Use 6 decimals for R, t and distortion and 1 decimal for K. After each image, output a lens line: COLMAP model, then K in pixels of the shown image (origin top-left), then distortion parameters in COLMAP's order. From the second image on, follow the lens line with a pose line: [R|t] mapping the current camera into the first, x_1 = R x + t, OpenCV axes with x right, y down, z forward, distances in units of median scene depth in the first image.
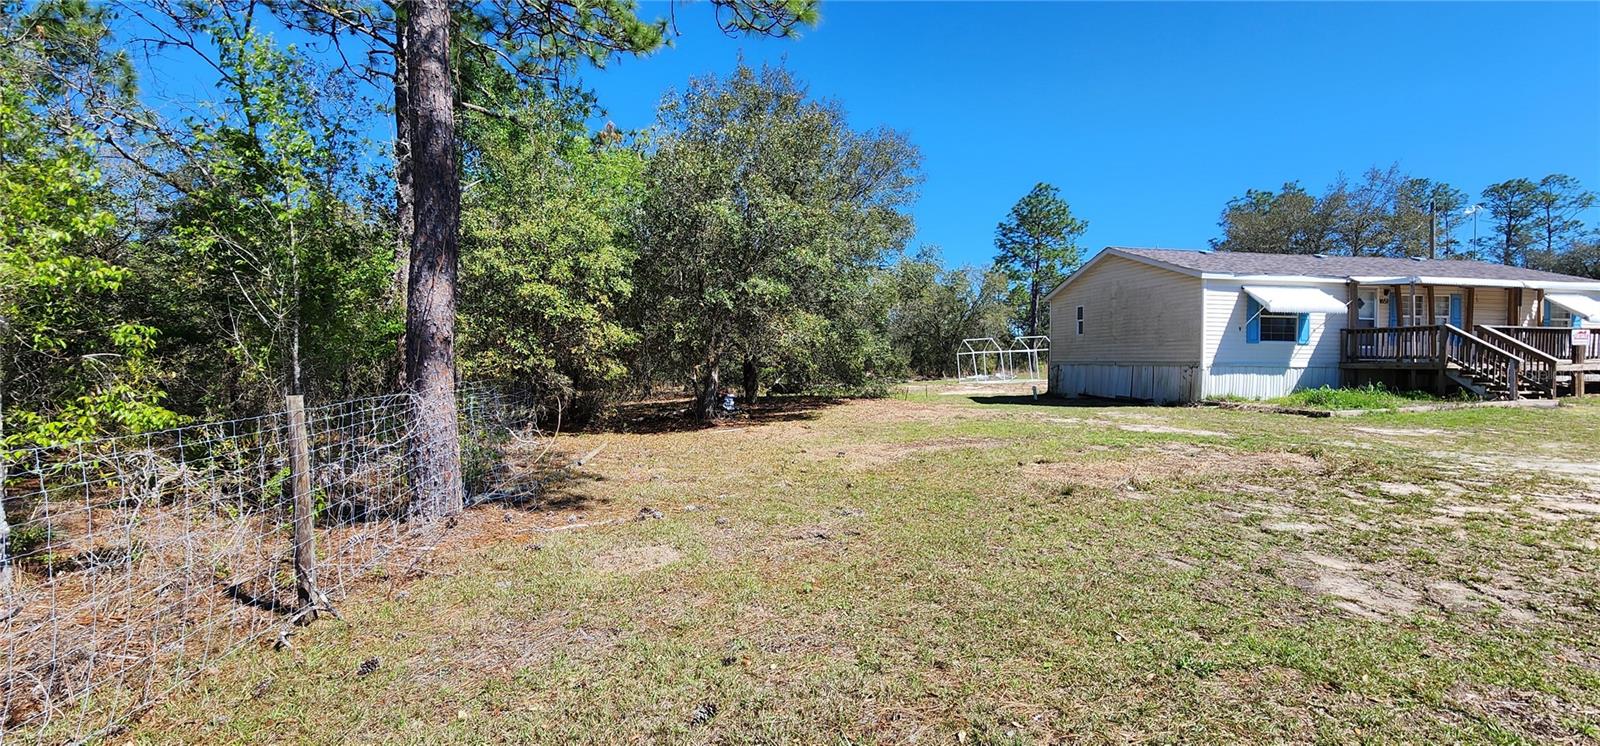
lens RADIAL K [[656.0, 0, 779.5], [0, 656.0, 369.5], [0, 0, 1]] dist [0.000848, -0.000127]
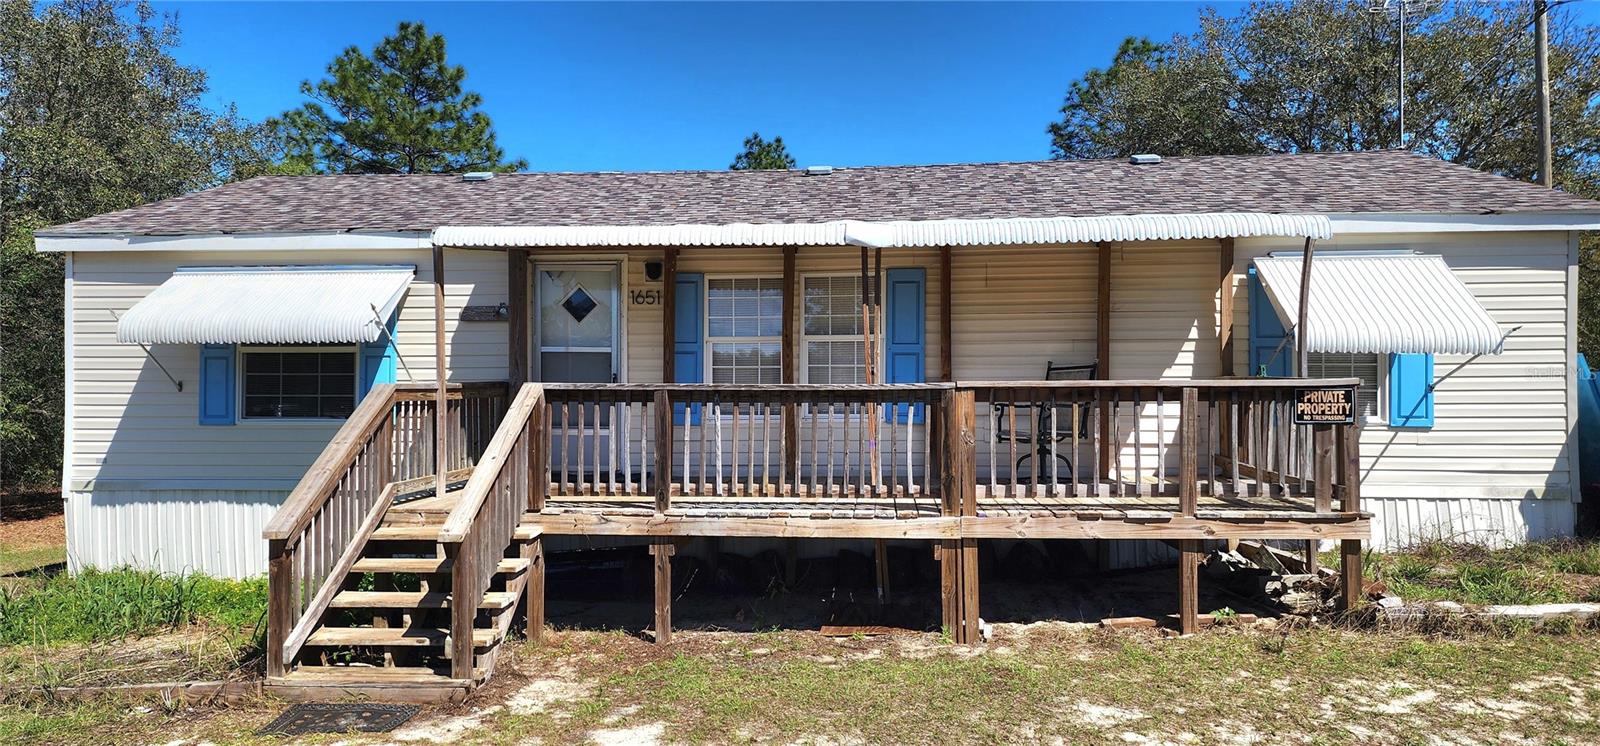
lens RADIAL K [[1081.3, 0, 800.0], [0, 1081.3, 373.0], [0, 0, 1]] dist [0.048180, -0.000617]
pose [[0.966225, -0.009931, -0.257507, 1.170809], [0.004710, 0.999771, -0.020886, -0.053663], [0.257655, 0.018968, 0.966051, 0.489978]]
